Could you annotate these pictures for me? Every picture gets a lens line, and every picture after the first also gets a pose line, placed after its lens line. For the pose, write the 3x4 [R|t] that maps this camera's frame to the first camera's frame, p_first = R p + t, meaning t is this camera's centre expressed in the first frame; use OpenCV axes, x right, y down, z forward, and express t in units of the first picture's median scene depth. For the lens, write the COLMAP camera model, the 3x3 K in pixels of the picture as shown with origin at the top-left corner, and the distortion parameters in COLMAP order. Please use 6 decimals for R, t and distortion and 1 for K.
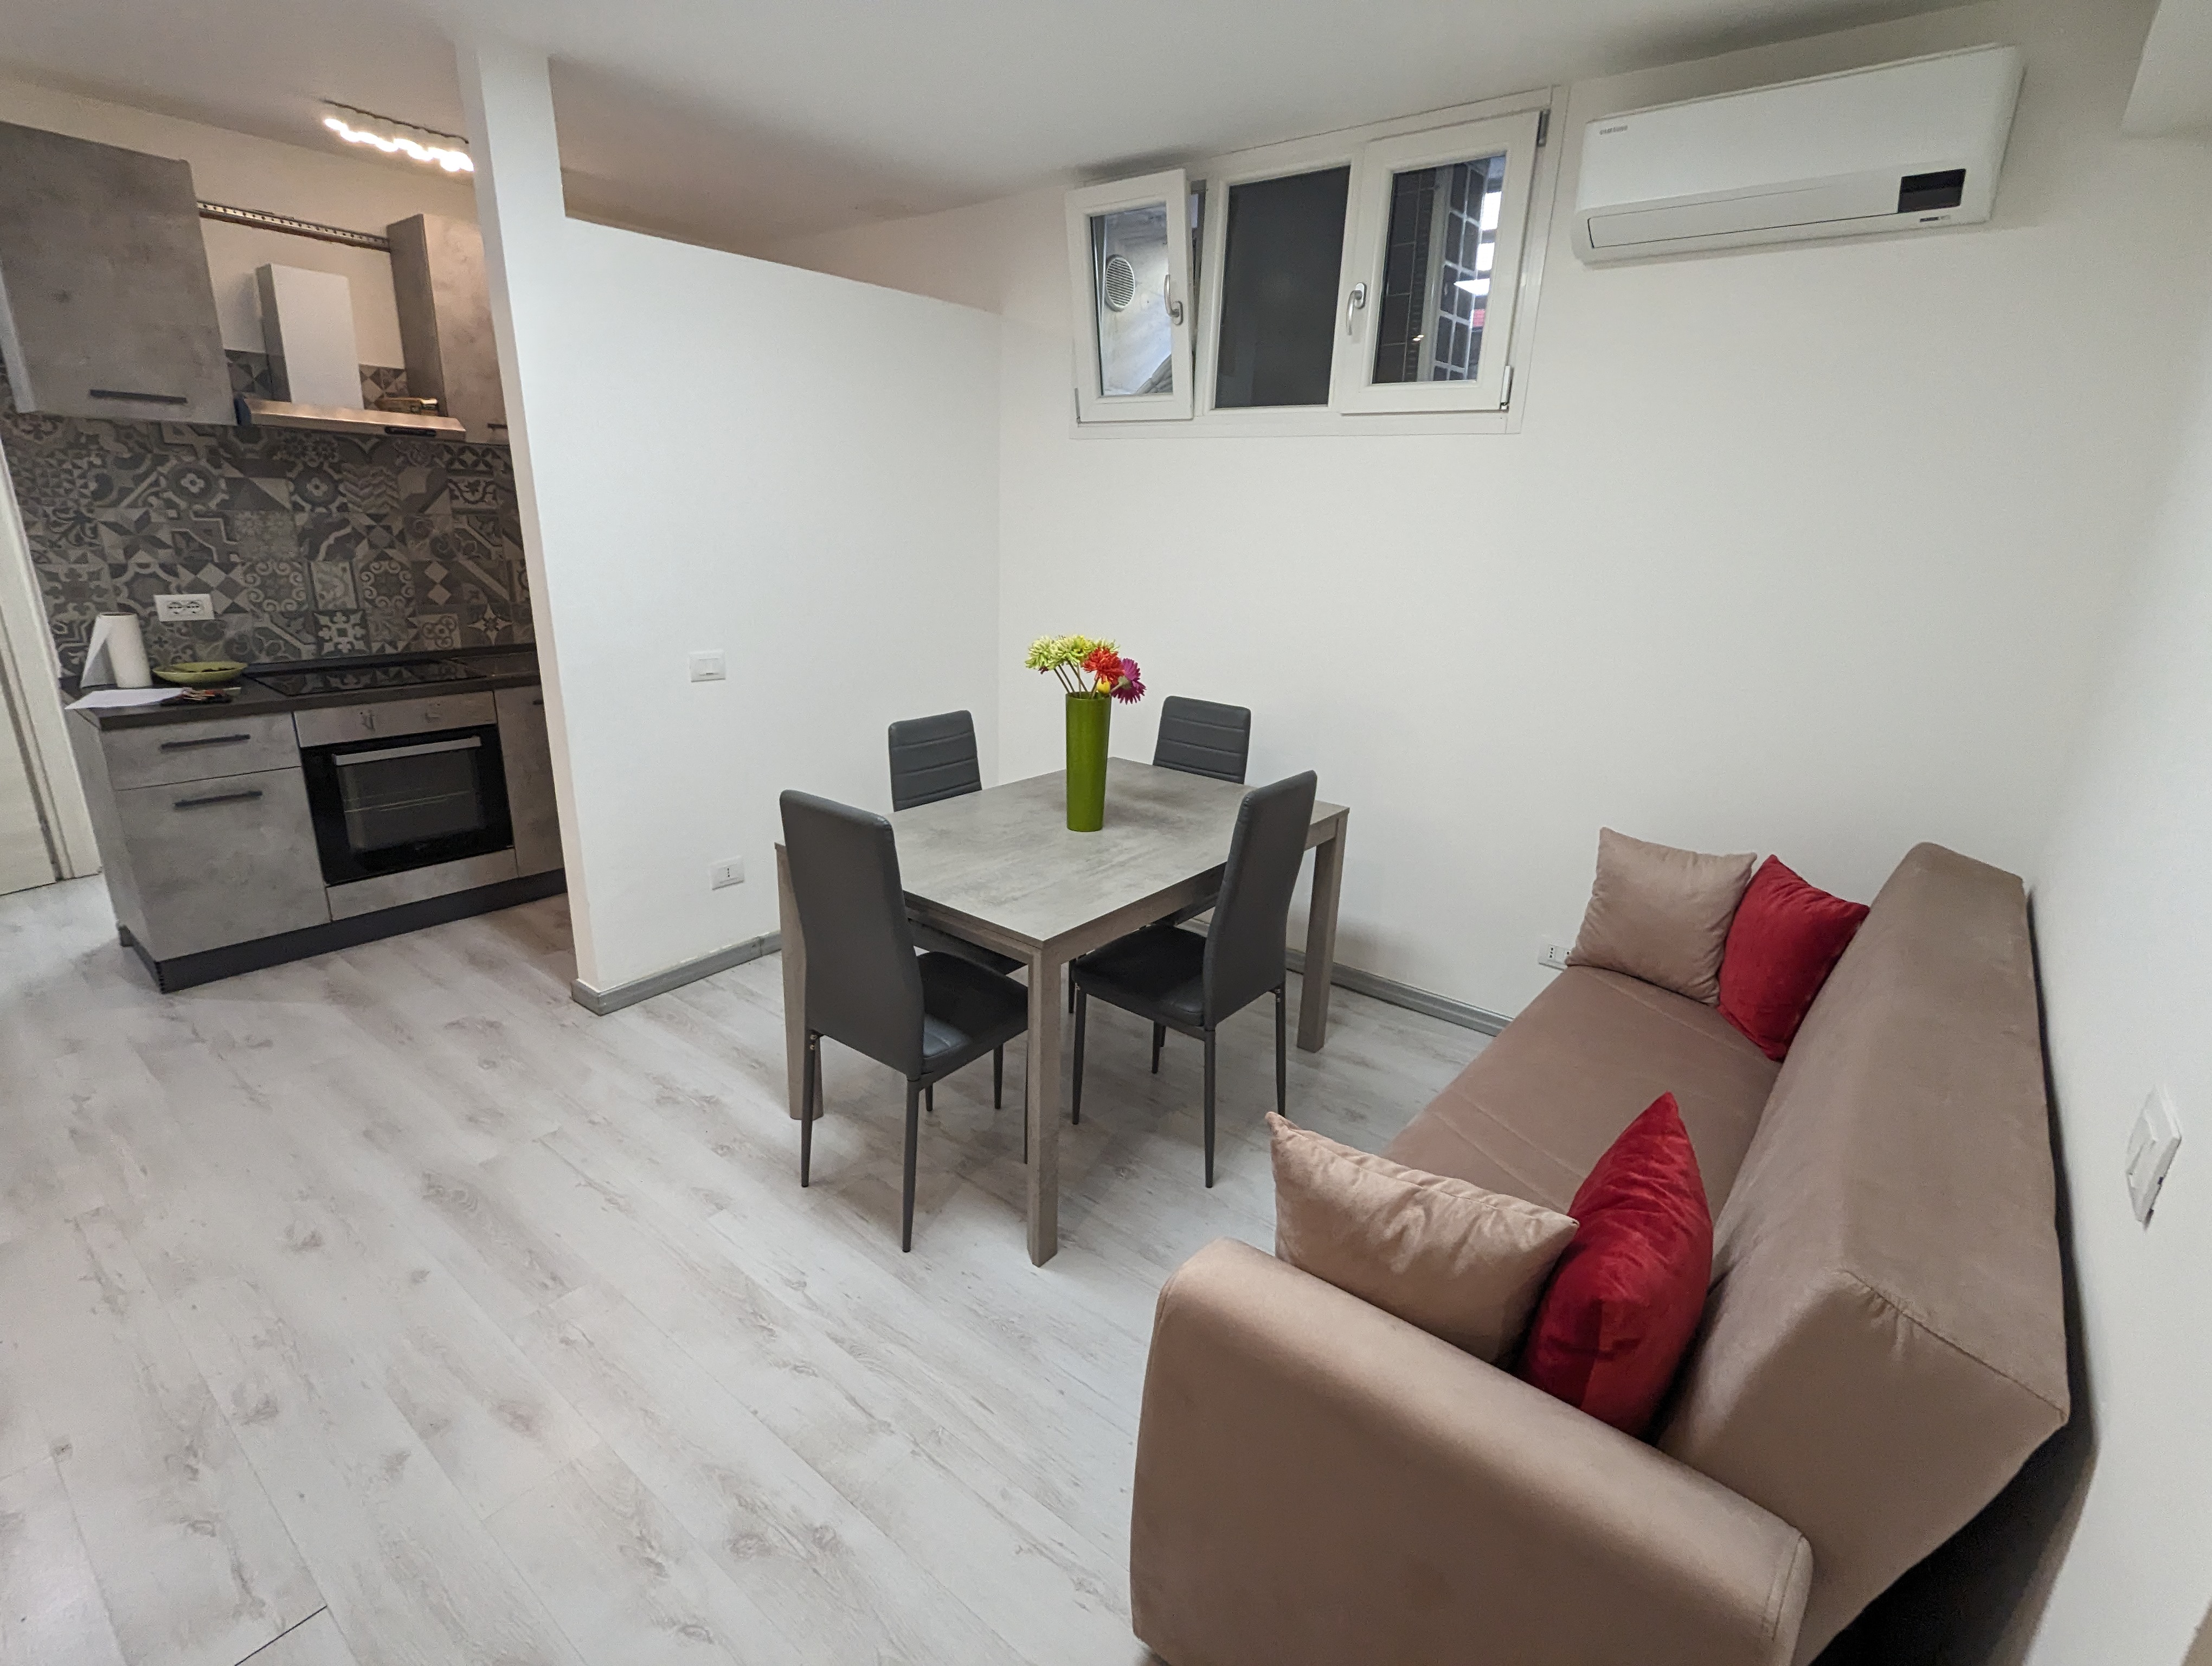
lens RADIAL K [[1060.5, 0, 1104.6], [0, 1060.5, 832.8], [0, 0, 1]] dist [-0.005256, 0.003614]
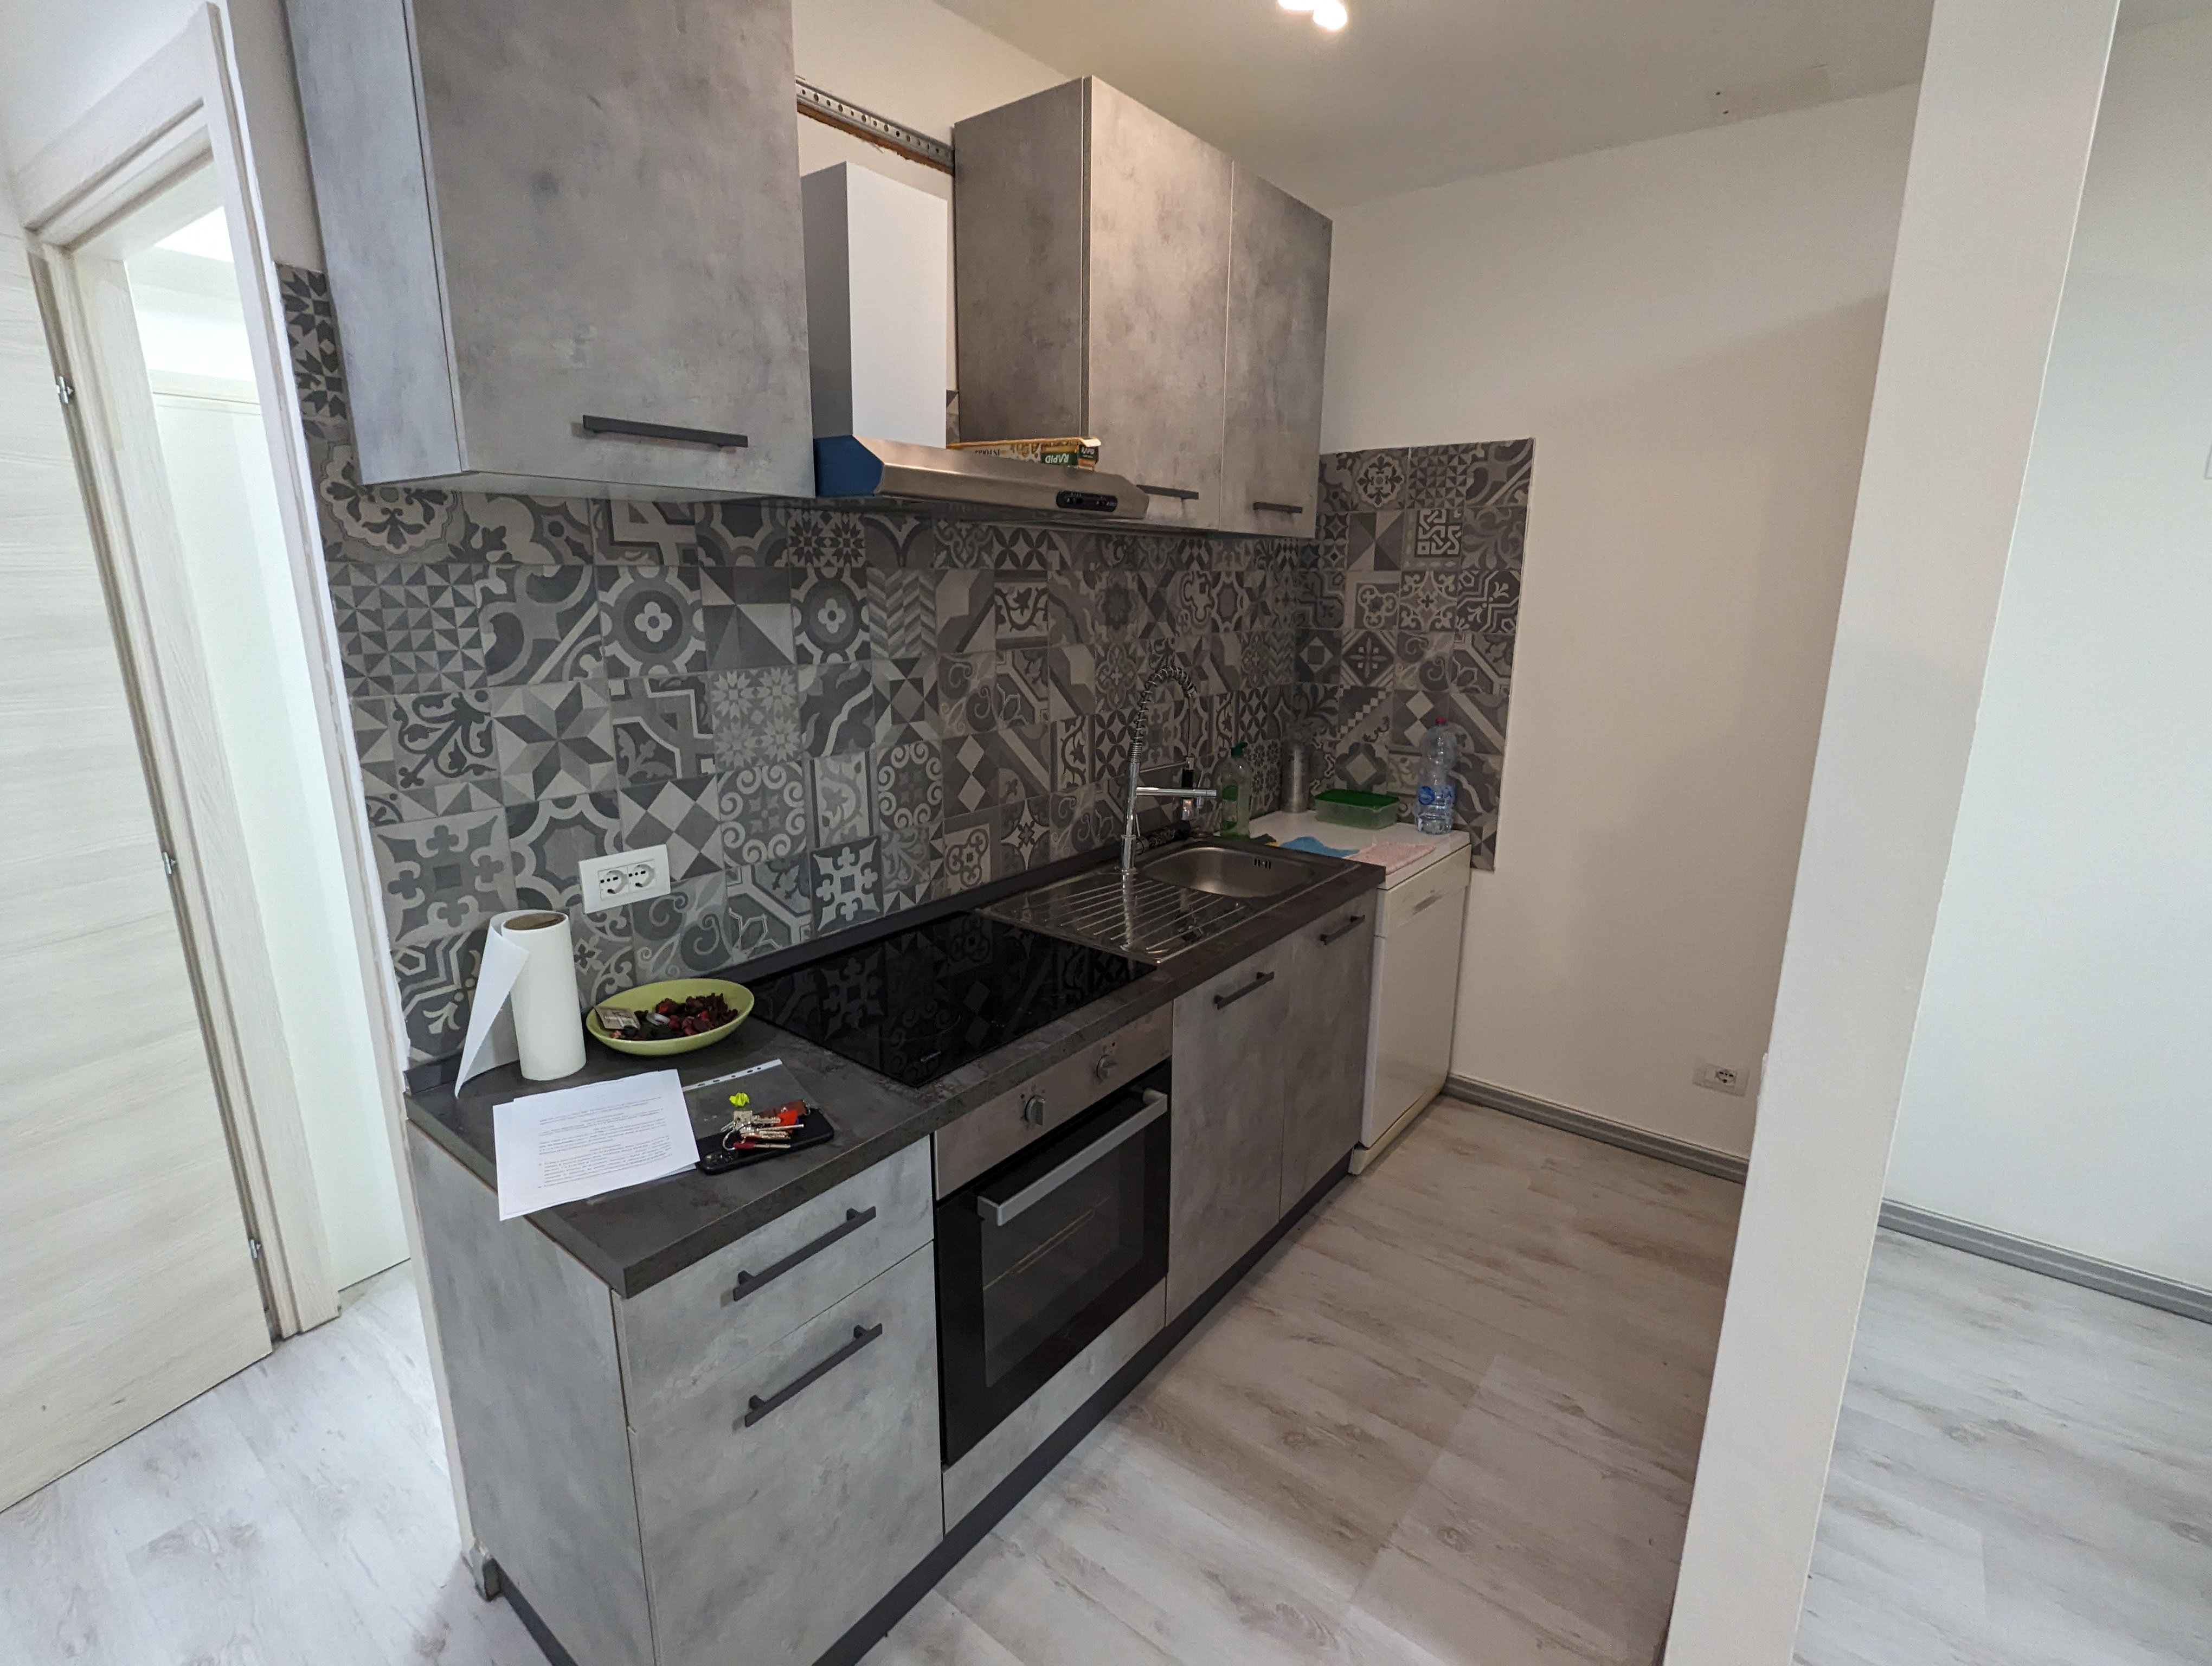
lens RADIAL K [[1060.5, 0, 1110.9], [0, 1060.5, 835.7], [0, 0, 1]] dist [-0.005256, 0.003614]
pose [[0.999345, -0.035371, 0.007686, -0.641472], [0.035744, 0.997826, -0.055374, -0.194012], [-0.005711, 0.055612, 0.998436, 0.510400]]
